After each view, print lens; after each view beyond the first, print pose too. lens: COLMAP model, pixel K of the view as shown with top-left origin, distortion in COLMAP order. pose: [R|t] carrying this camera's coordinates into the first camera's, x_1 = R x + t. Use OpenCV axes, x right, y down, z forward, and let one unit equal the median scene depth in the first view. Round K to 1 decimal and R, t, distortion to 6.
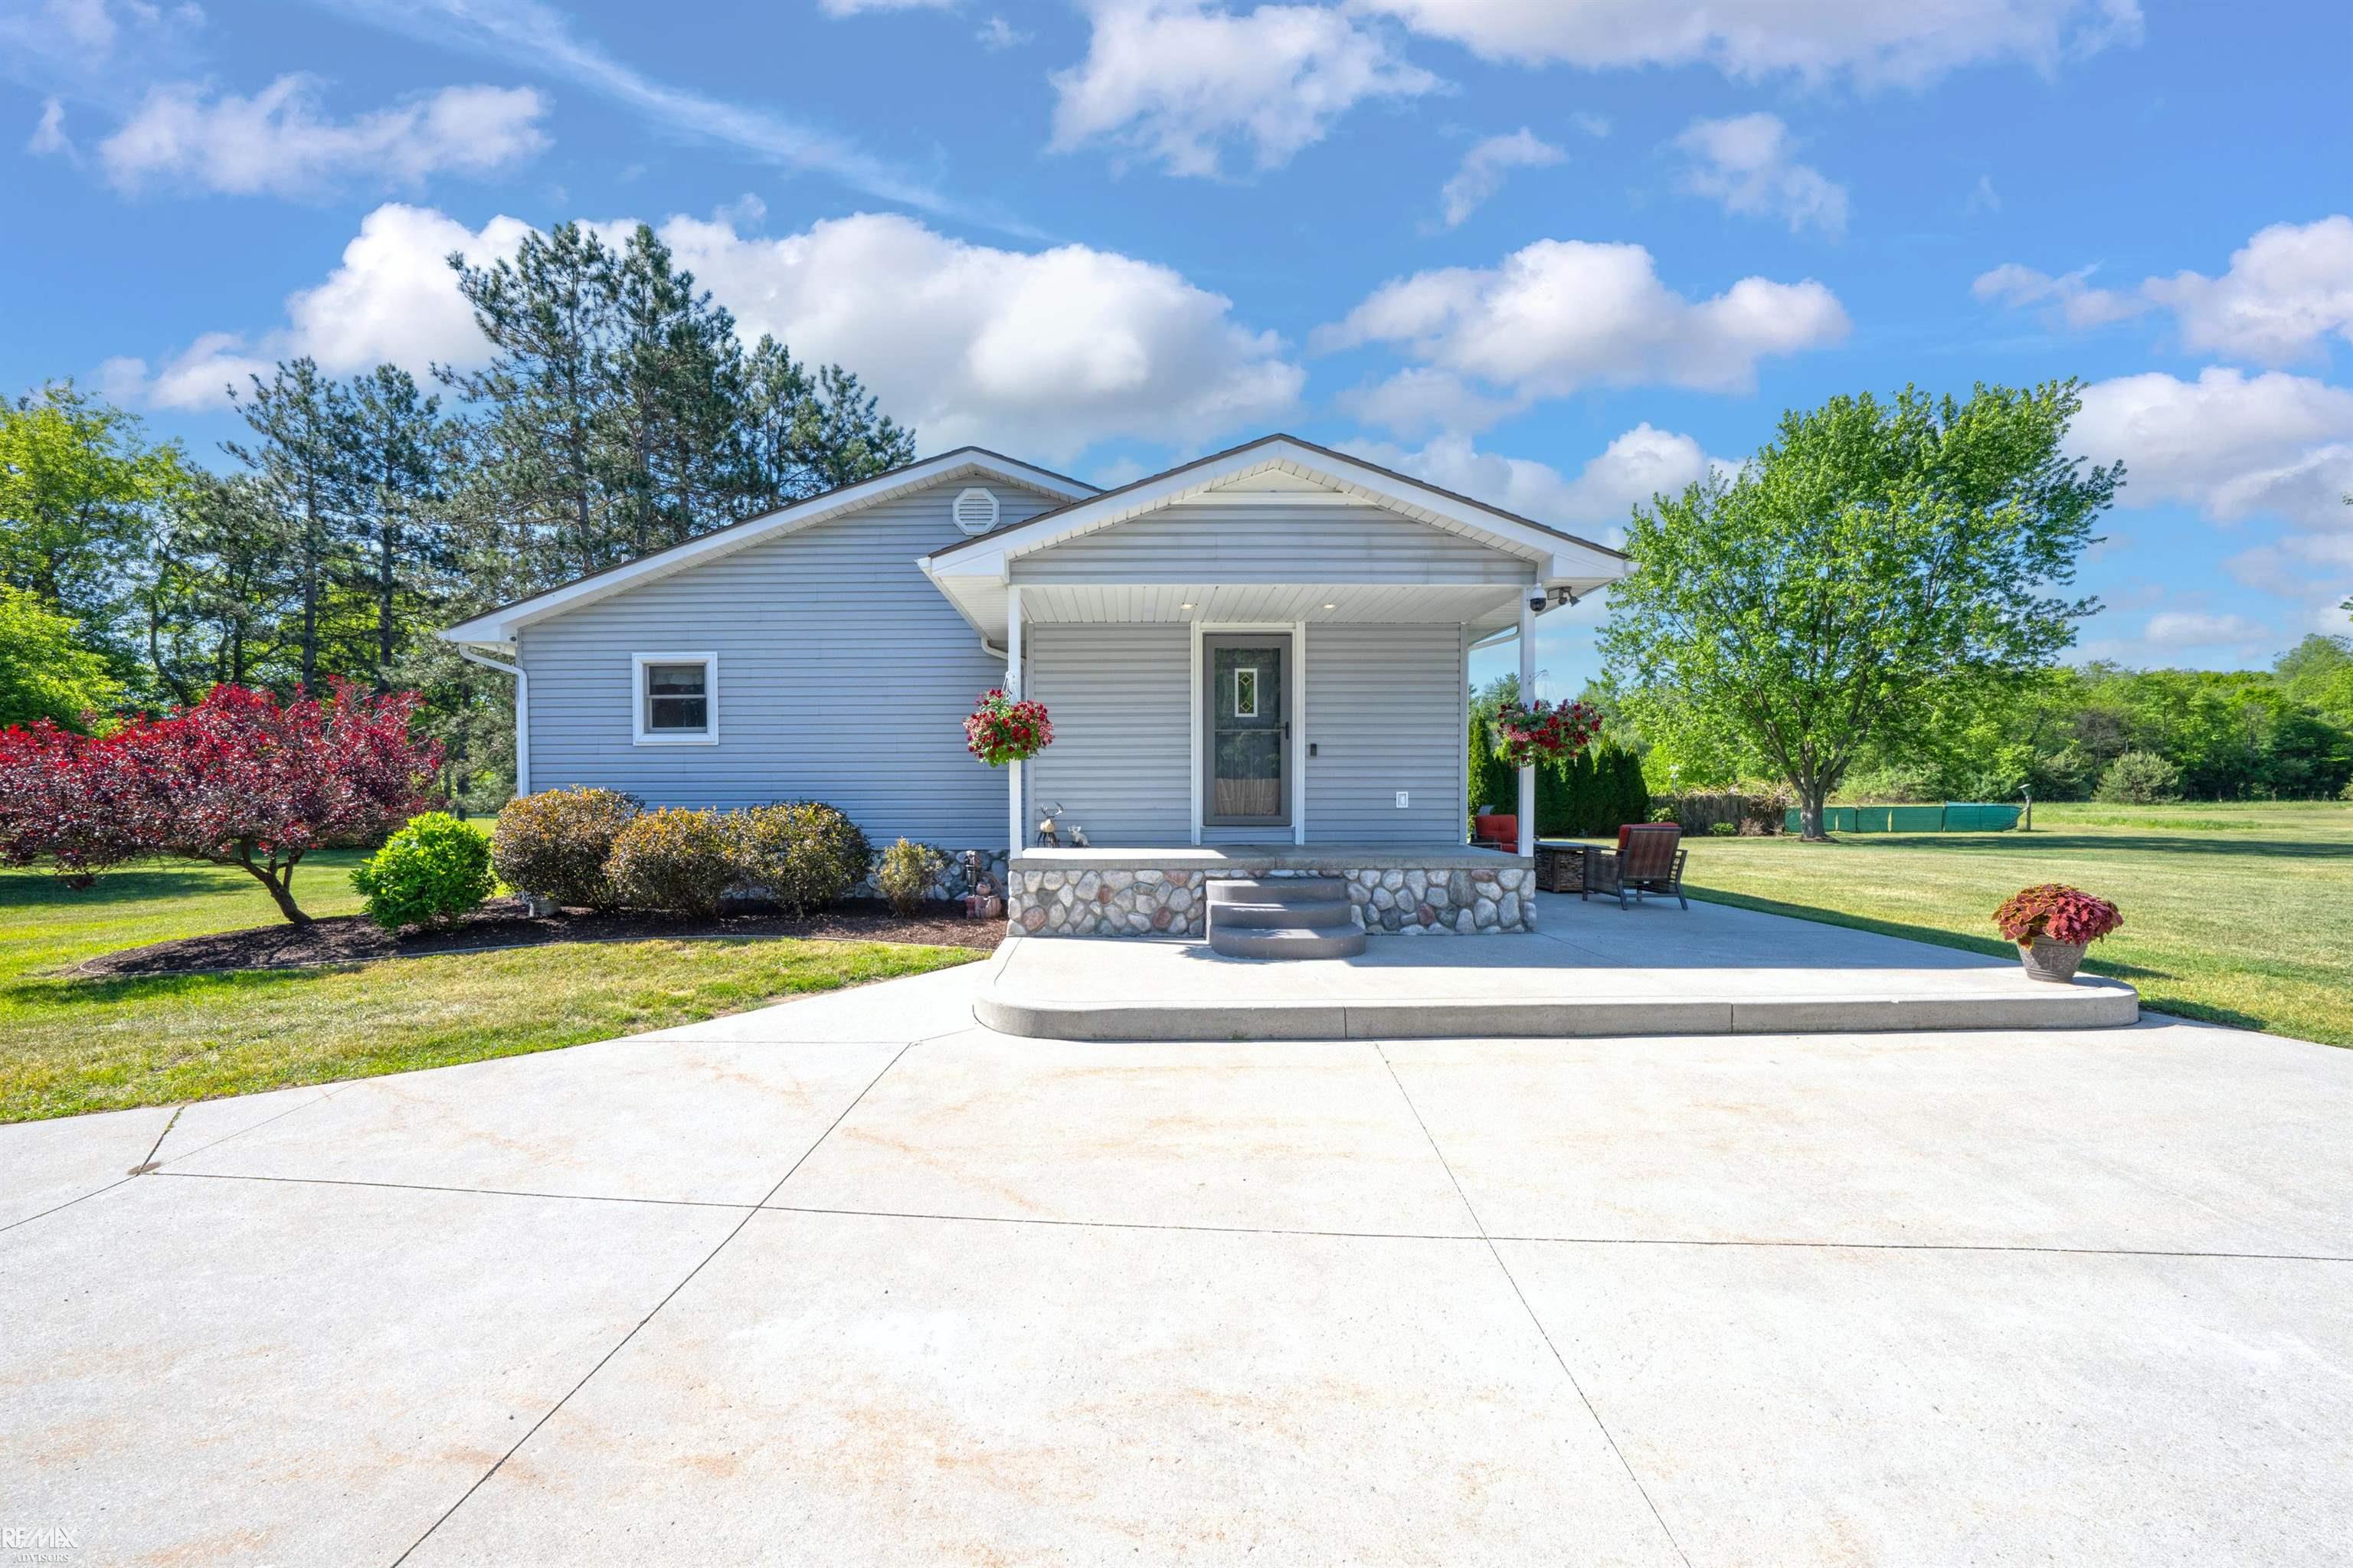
lens RADIAL K [[836.4, 0, 1176.5], [0, 836.4, 784.0], [0, 0, 1]] dist [-0.022046, 0.007668]
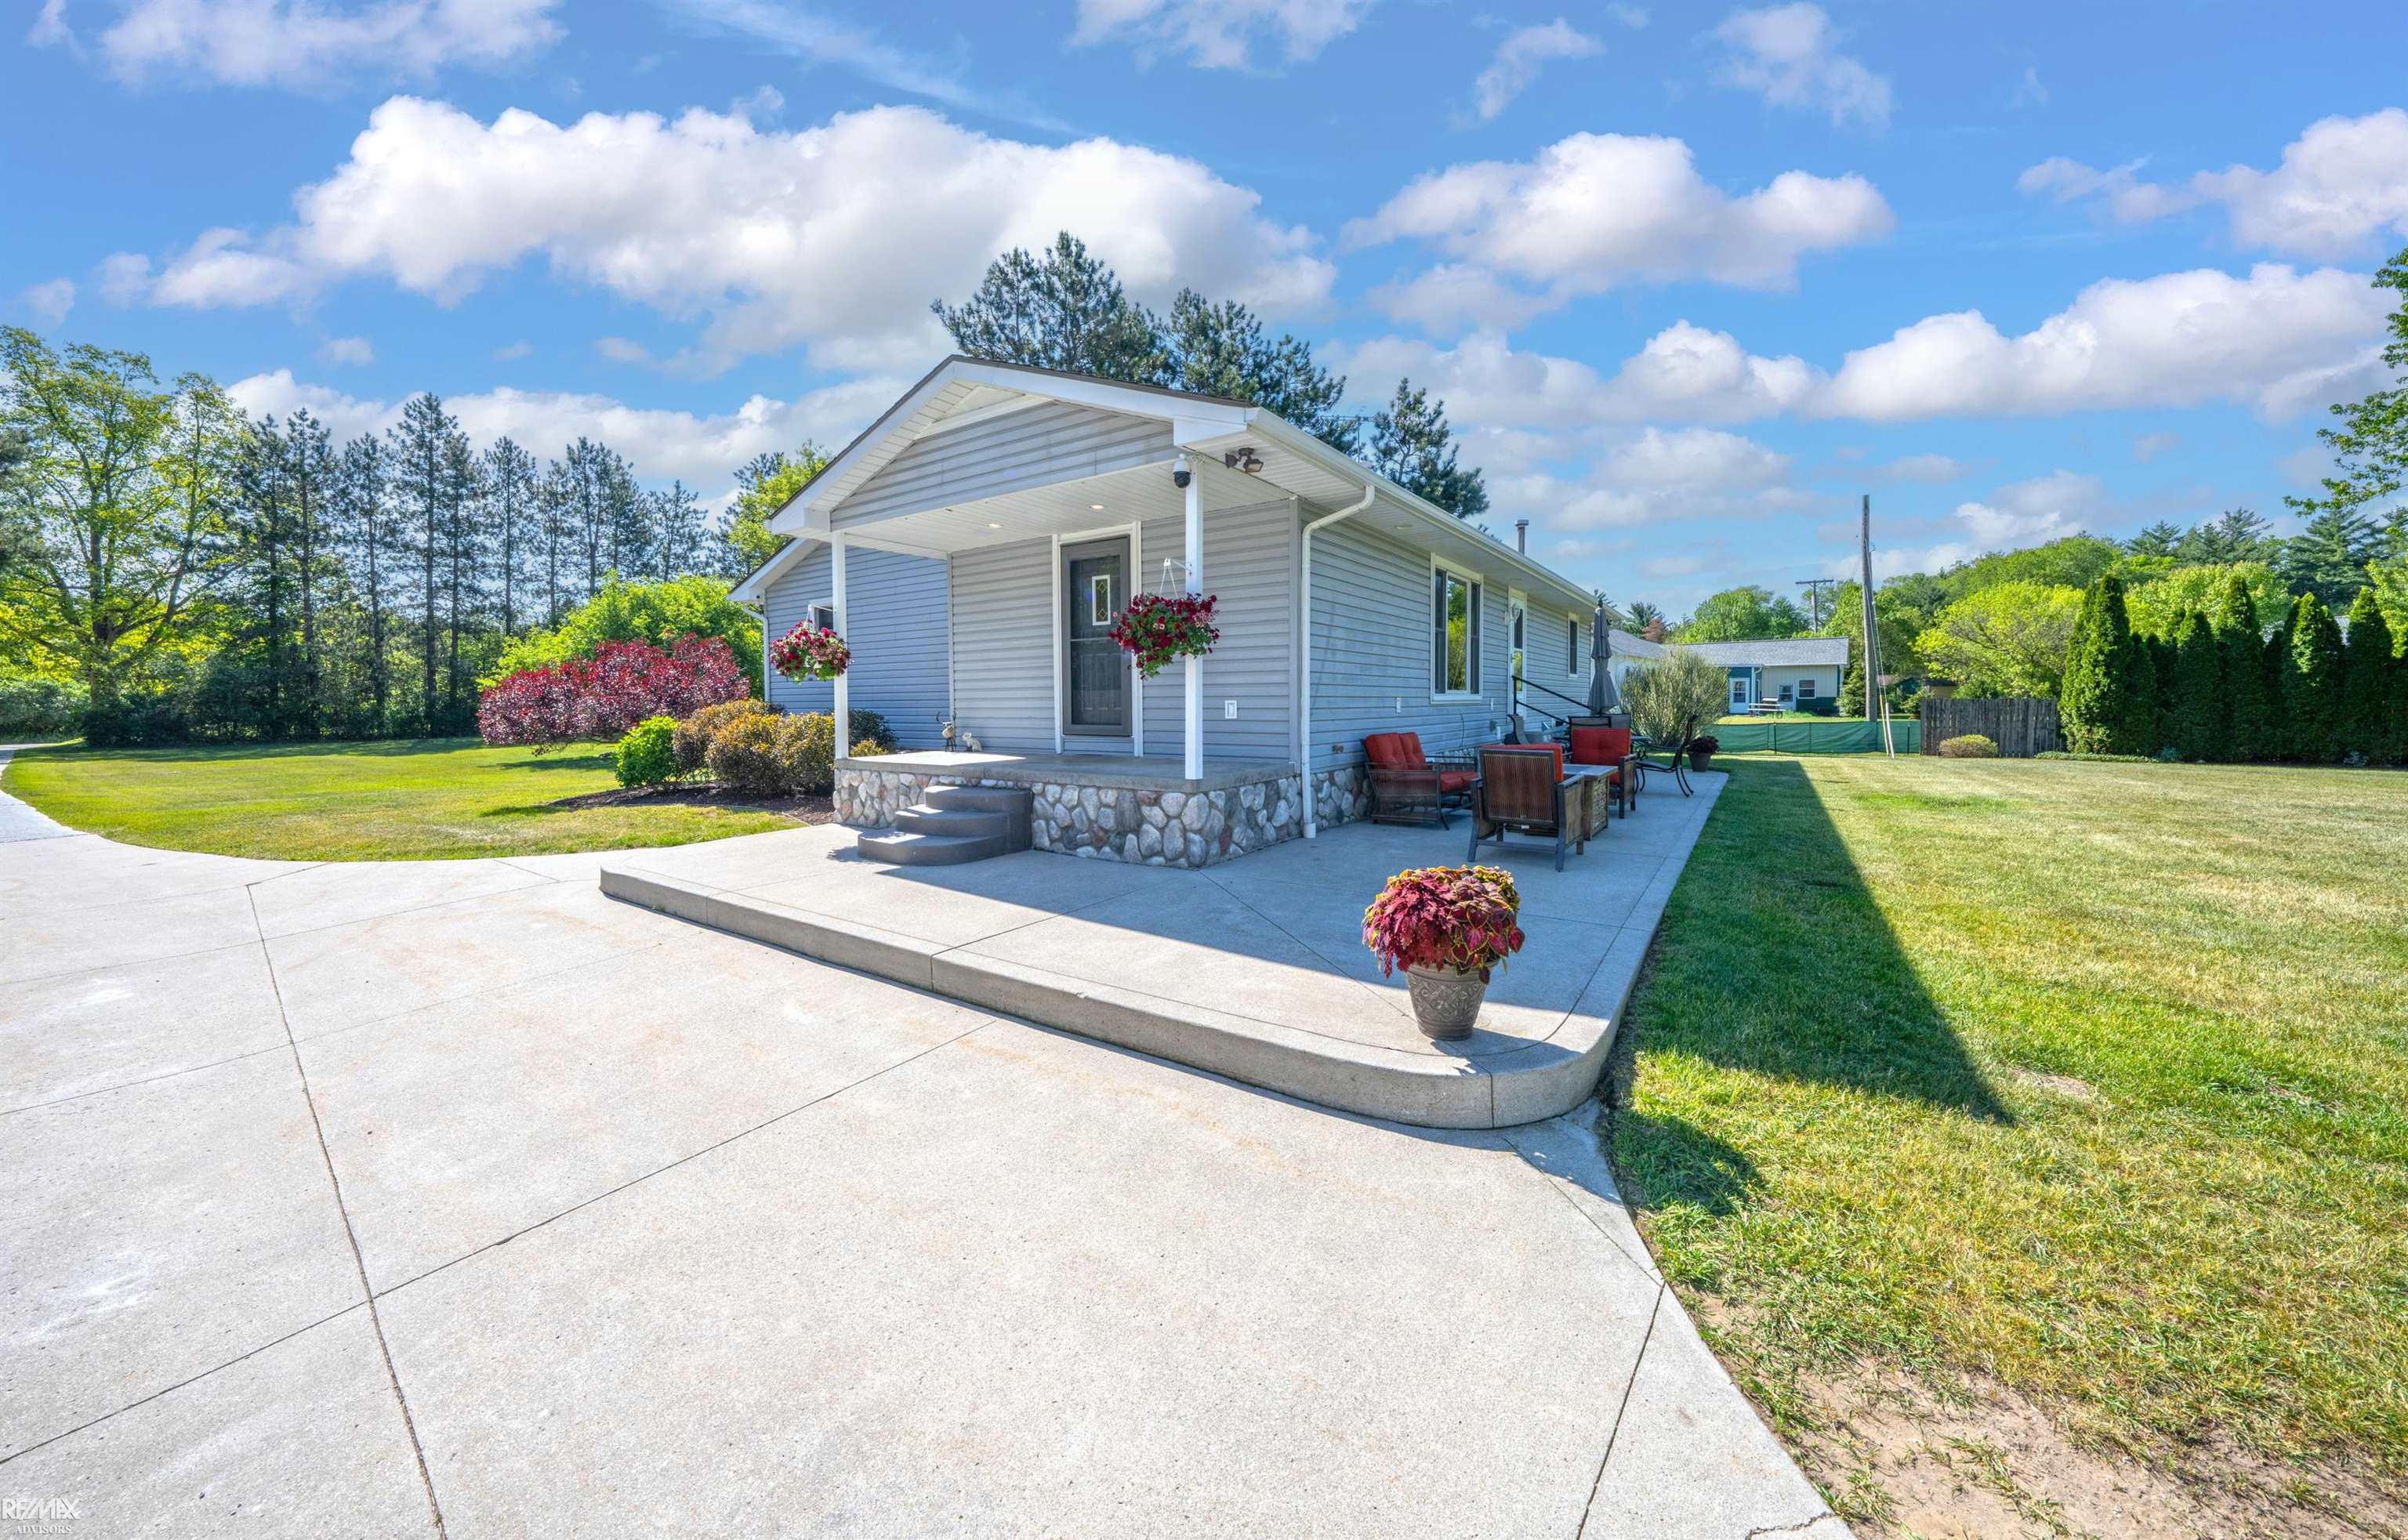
lens RADIAL K [[857.2, 0, 1199.0], [0, 857.2, 702.0], [0, 0, 1]] dist [-0.007390, 0.000170]
pose [[0.812581, -0.000967, -0.582848, 0.939140], [0.012672, 0.999792, 0.016009, -0.005197], [0.582711, -0.020394, 0.812424, 0.299590]]
